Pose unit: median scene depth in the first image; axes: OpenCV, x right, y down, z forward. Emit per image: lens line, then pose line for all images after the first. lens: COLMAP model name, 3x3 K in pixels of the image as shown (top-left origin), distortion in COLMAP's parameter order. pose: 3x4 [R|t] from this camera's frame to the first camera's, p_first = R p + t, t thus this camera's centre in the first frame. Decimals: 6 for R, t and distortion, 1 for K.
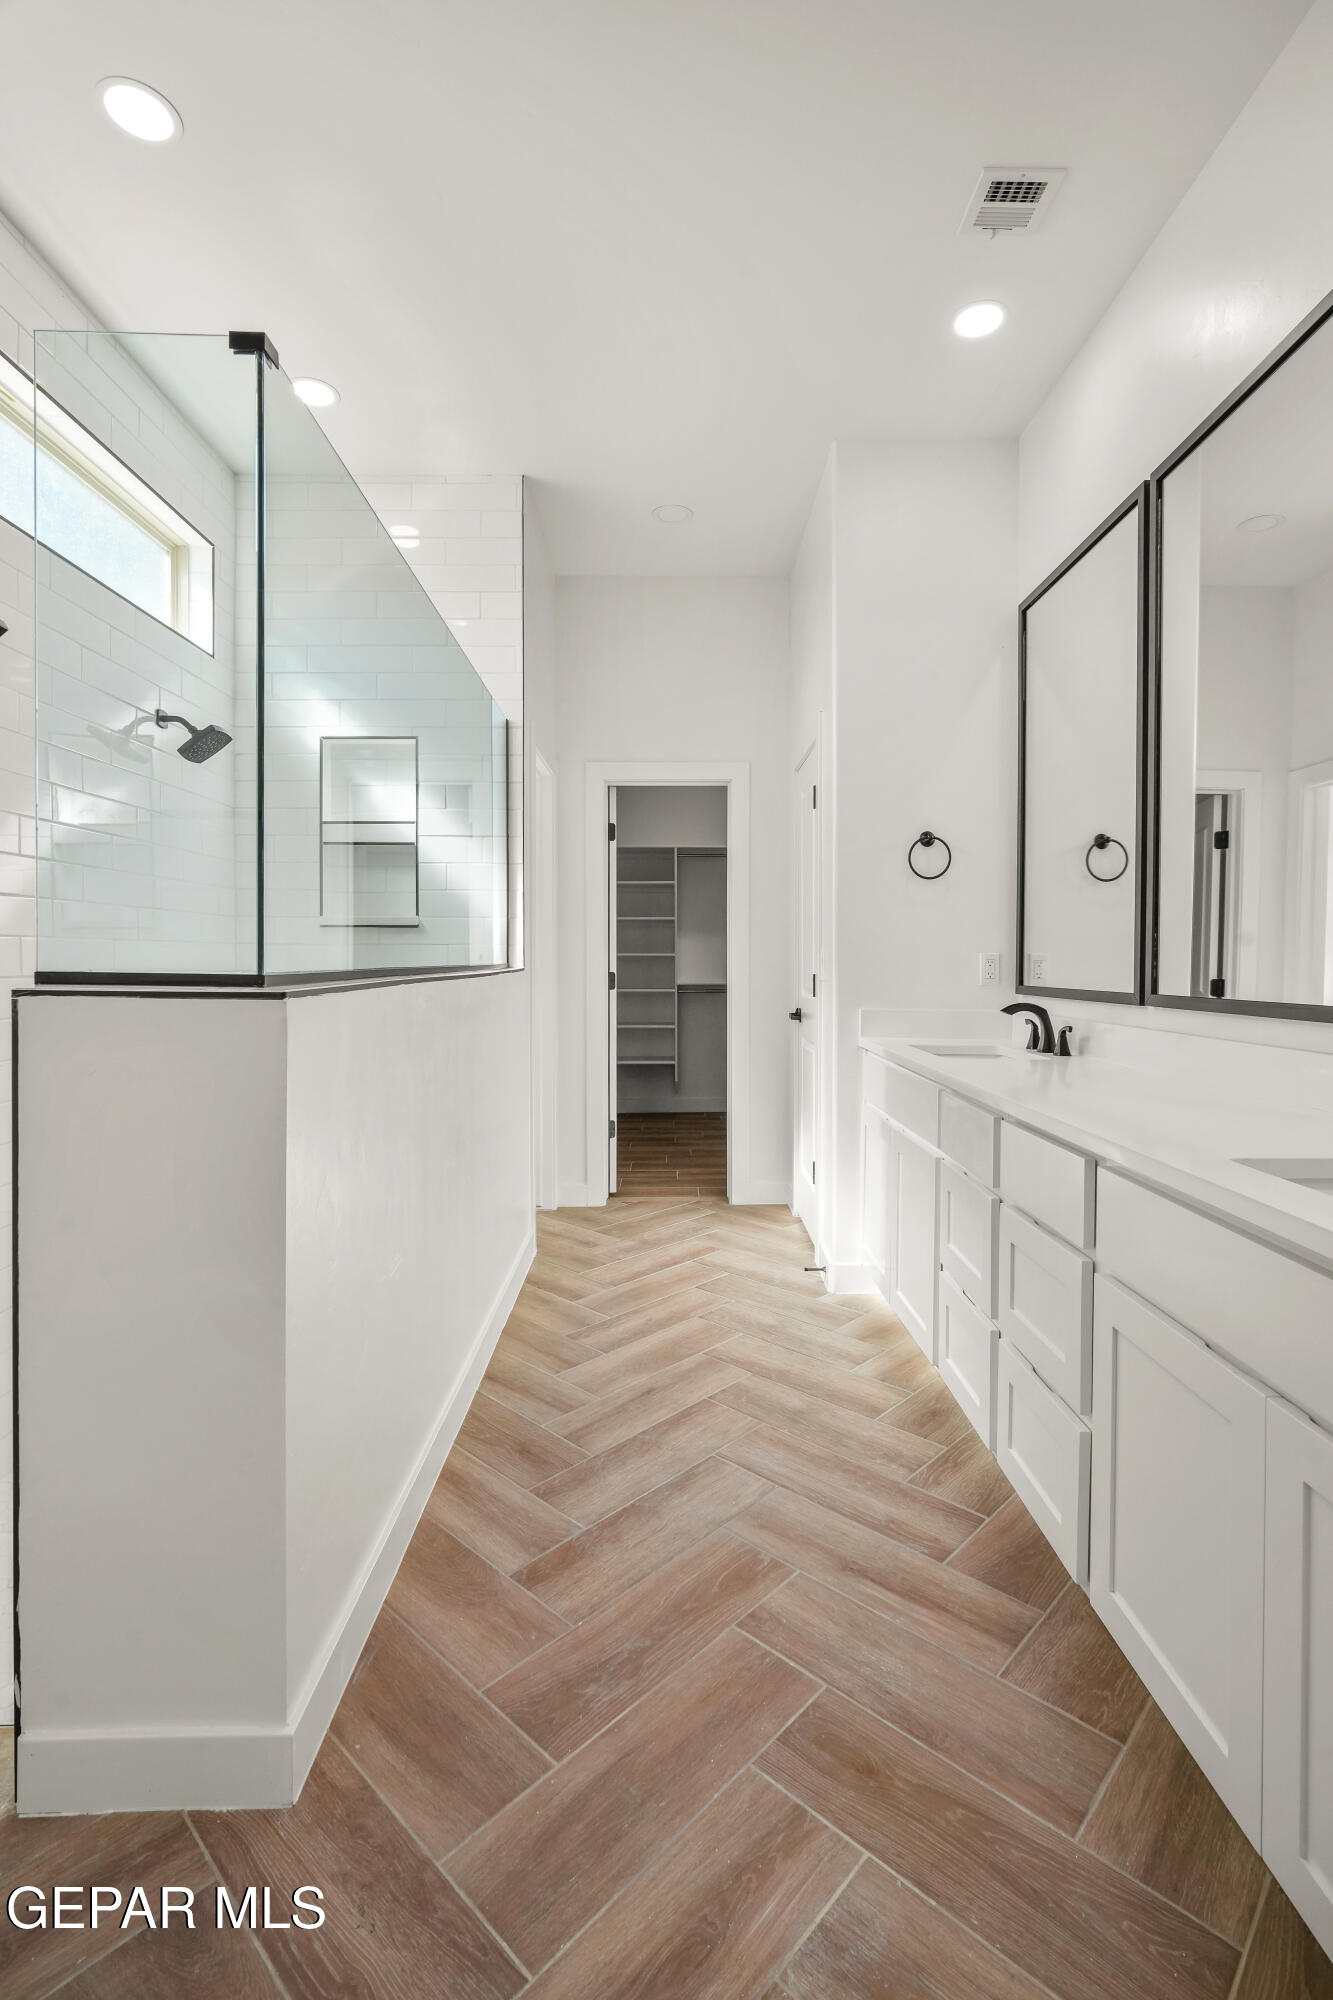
lens RADIAL K [[934.3, 0, 697.9], [0, 934.3, 973.9], [0, 0, 1]] dist [-0.003308, 0.002261]
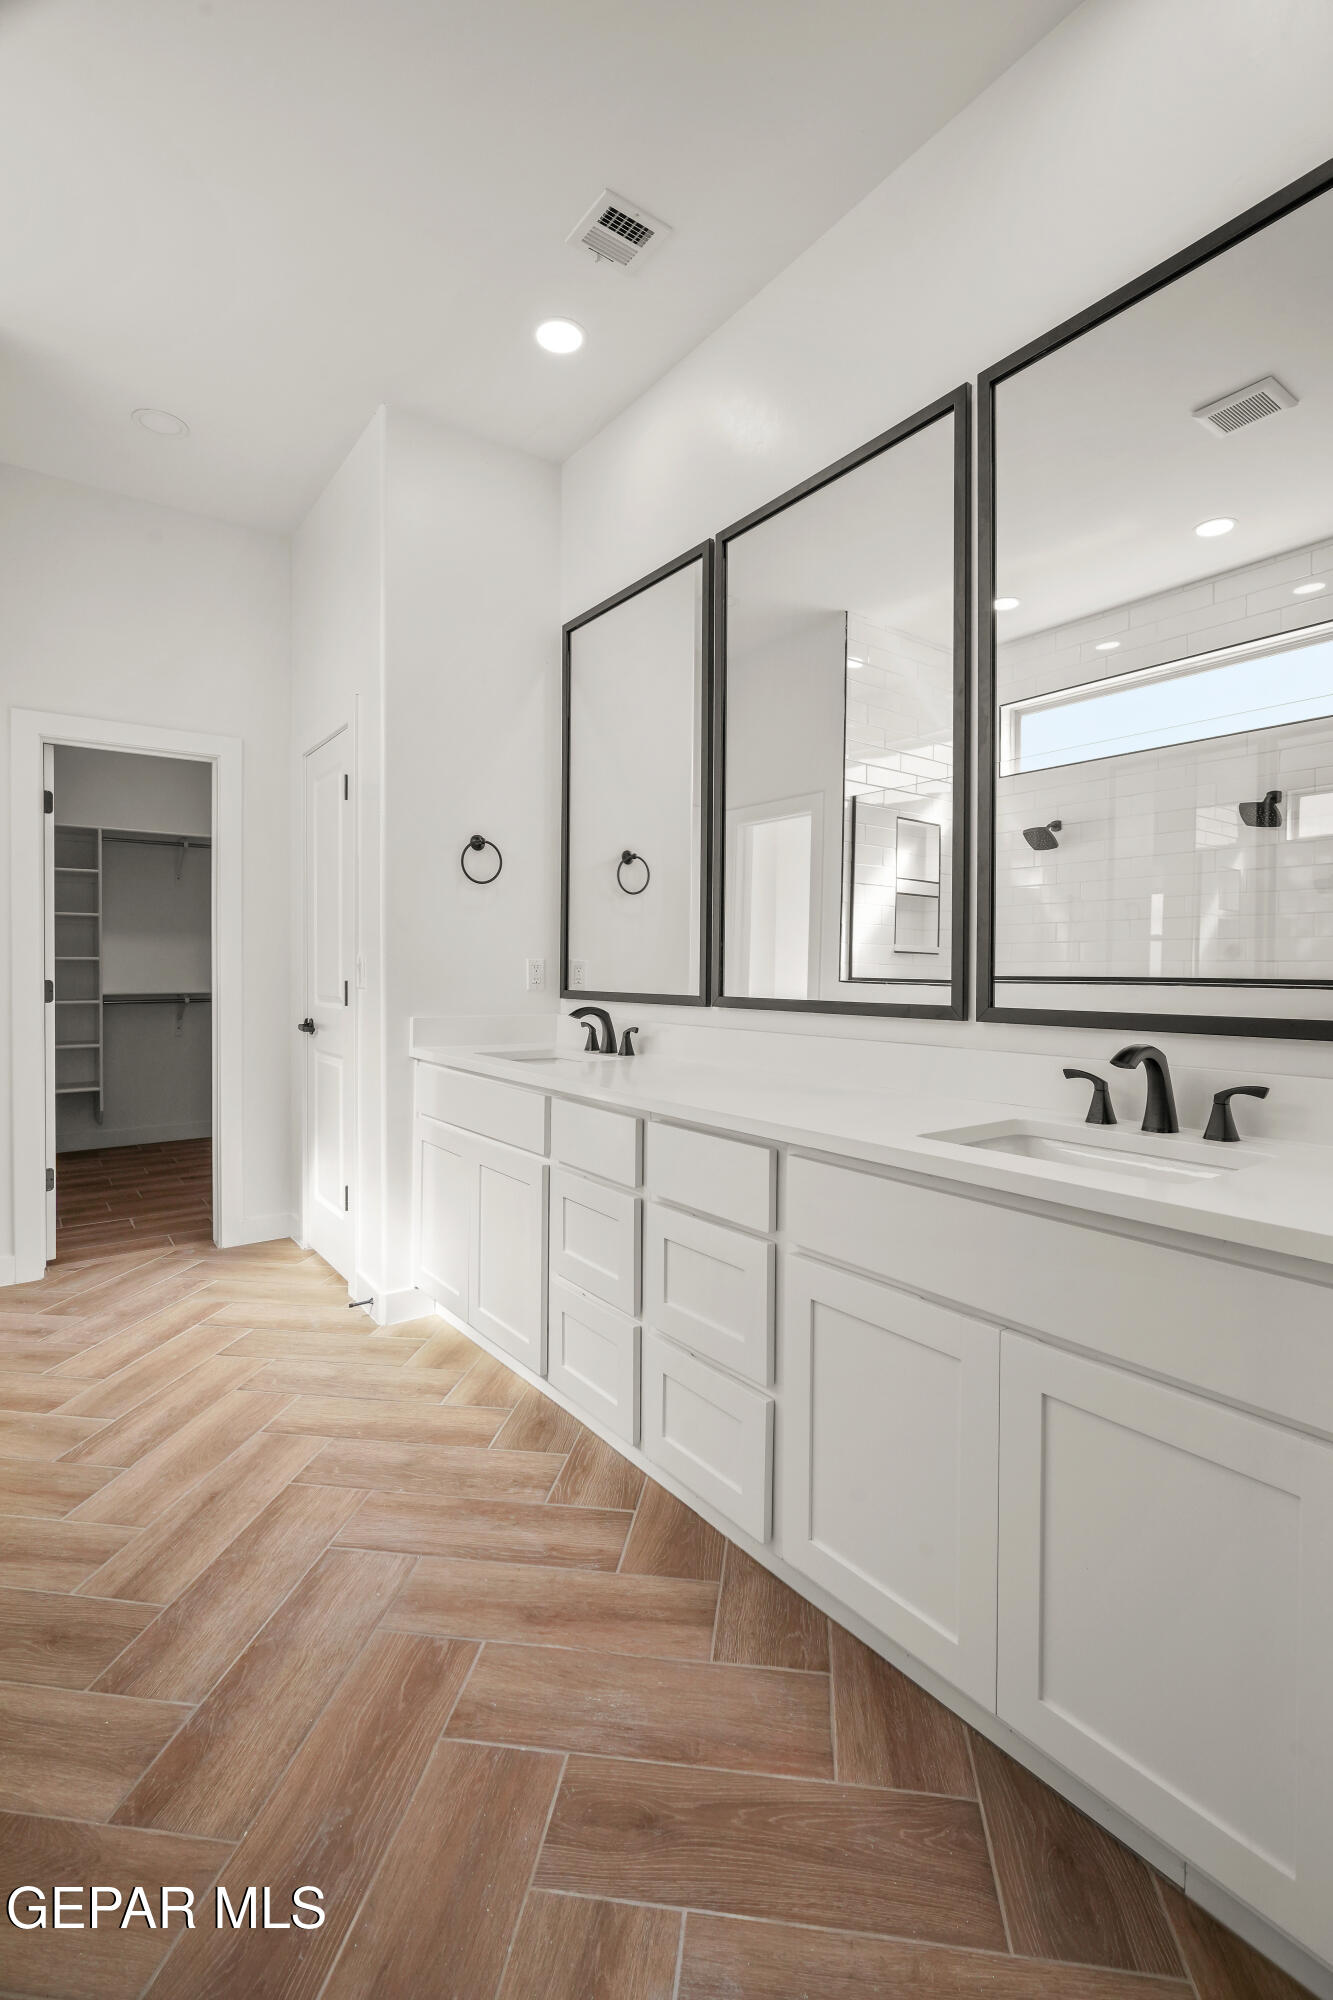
lens RADIAL K [[905.4, 0, 687.0], [0, 905.4, 980.8], [0, 0, 1]] dist [-0.010379, 0.004458]
pose [[0.815428, -0.007947, 0.578804, -0.138478], [0.006697, 0.999968, 0.004295, -0.001869], [-0.578819, 0.000374, 0.815456, 0.103808]]
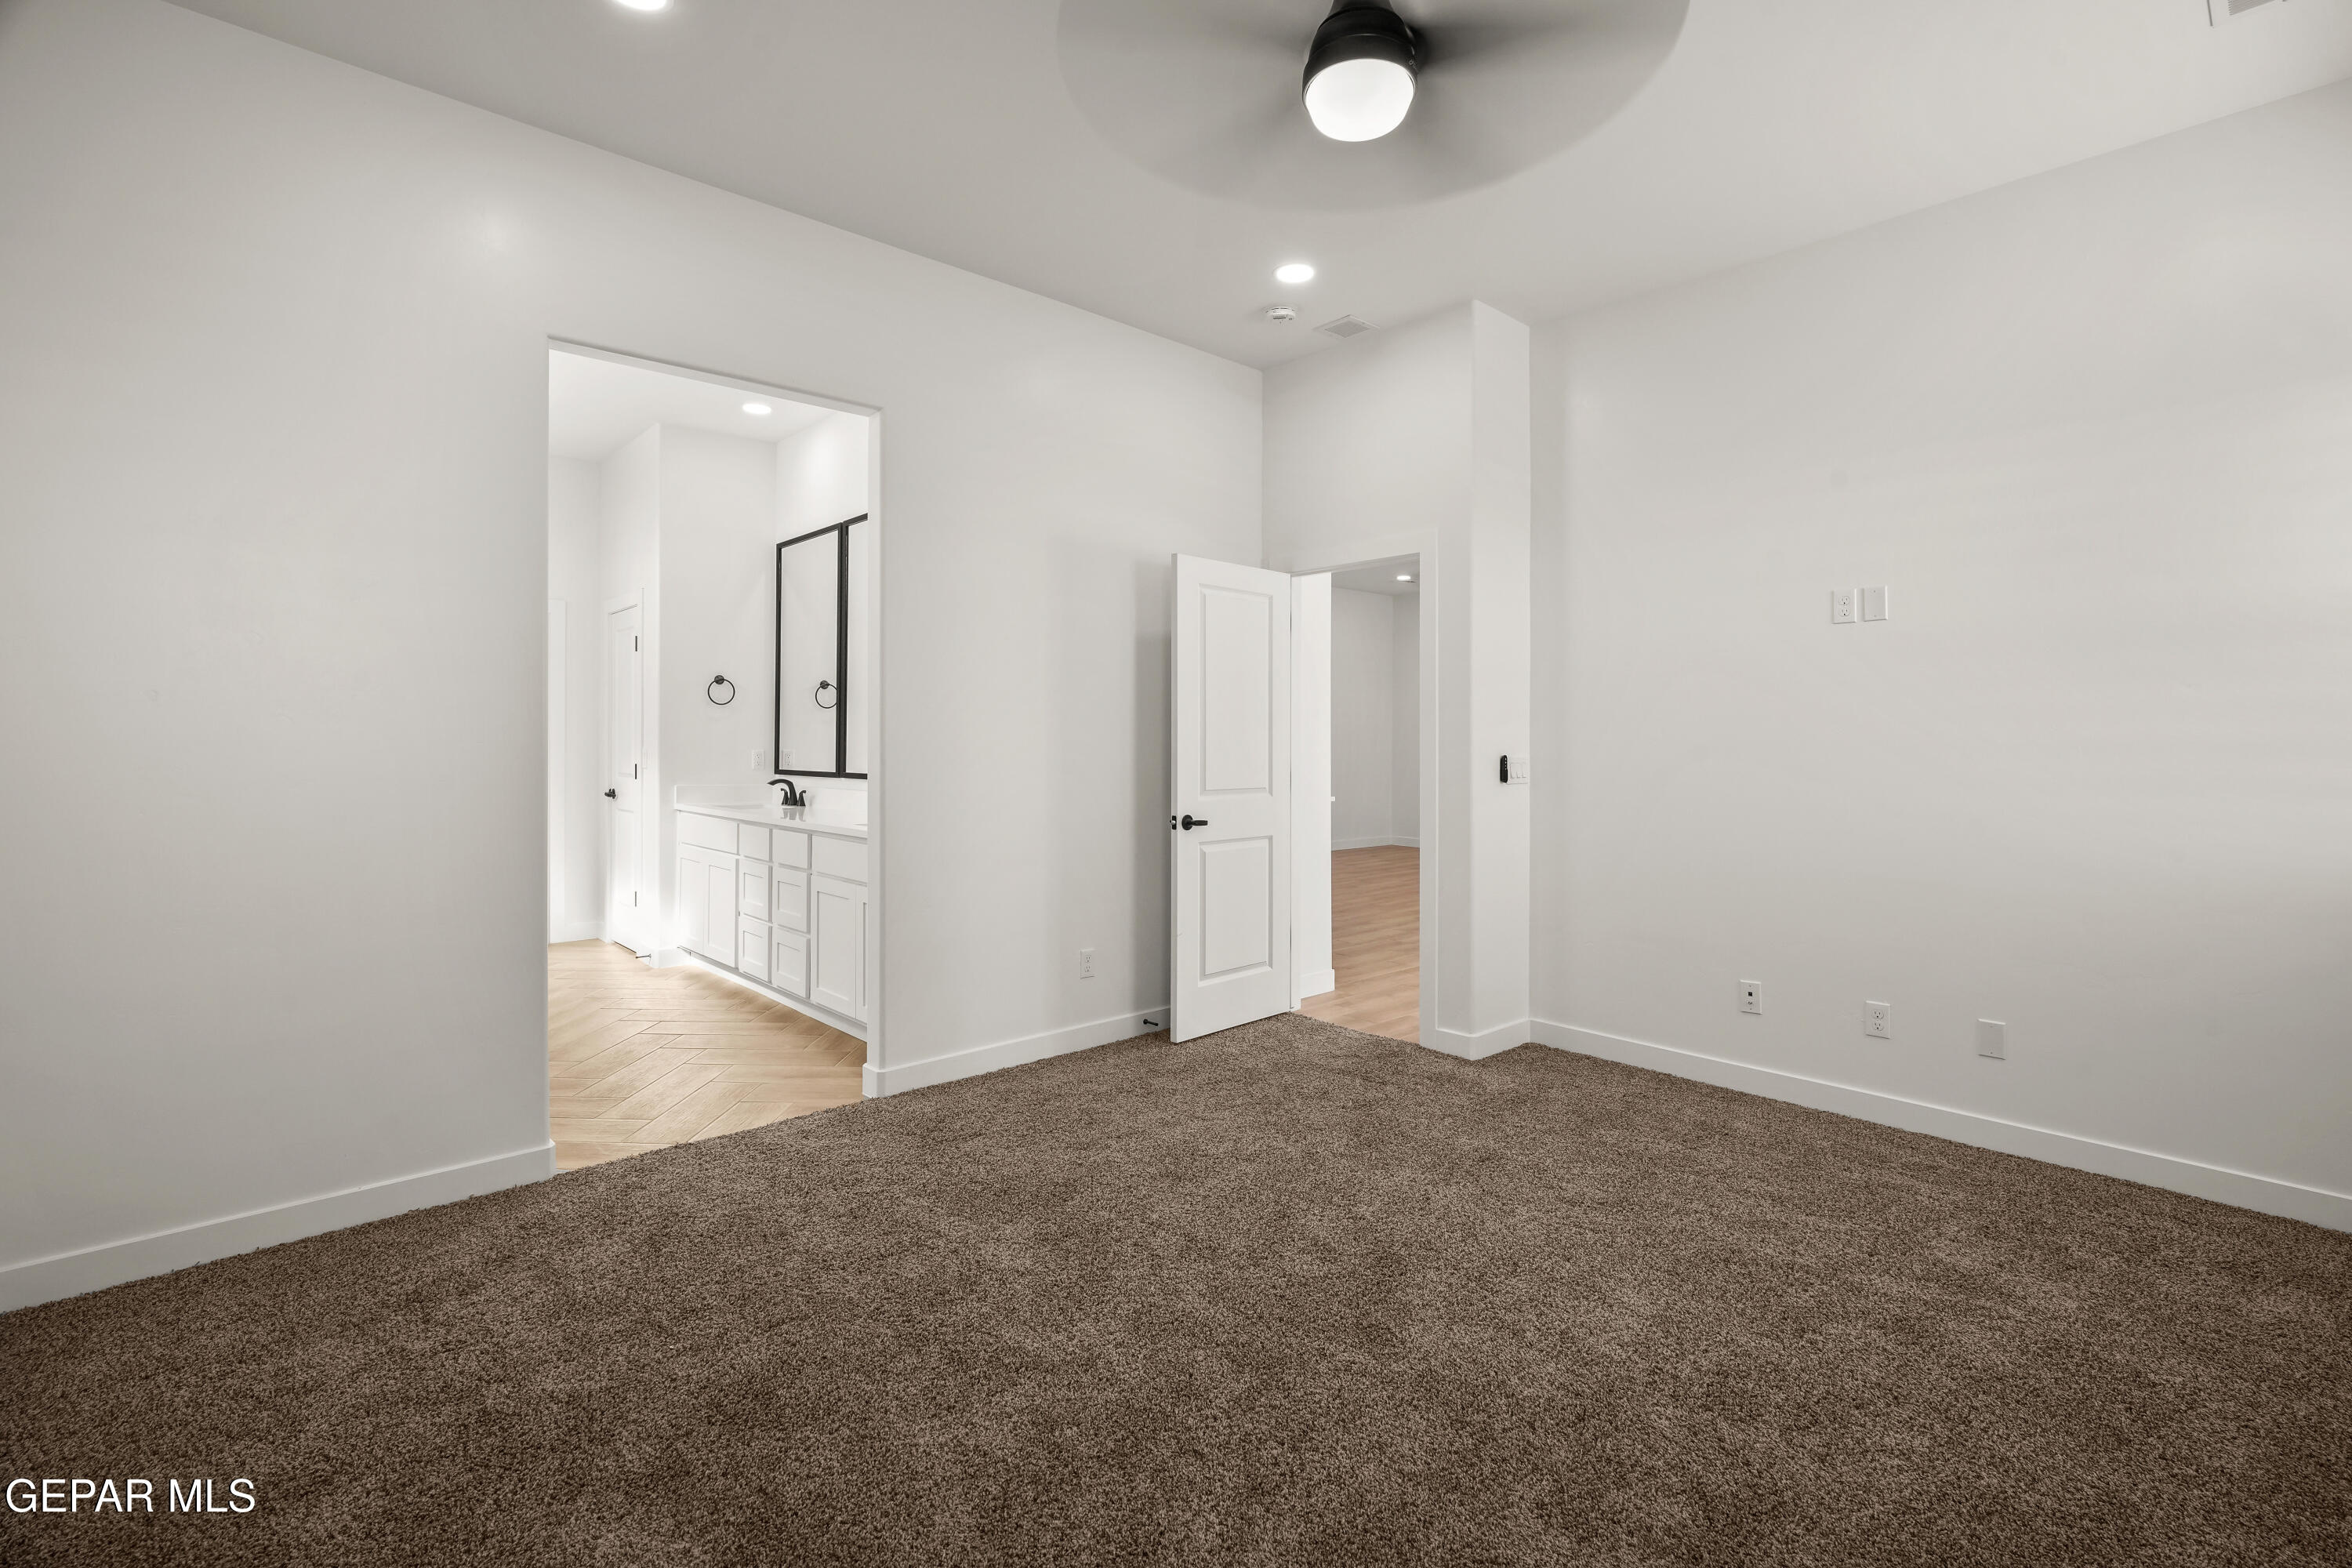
lens RADIAL K [[1073.4, 0, 1193.5], [0, 1073.4, 736.9], [0, 0, 1]] dist [-0.003209, 0.000697]
pose [[0.759265, 0.002649, 0.650776, -0.369450], [0.010705, 0.999806, -0.016560, -0.005899], [-0.650694, 0.019539, 0.759089, -1.025989]]
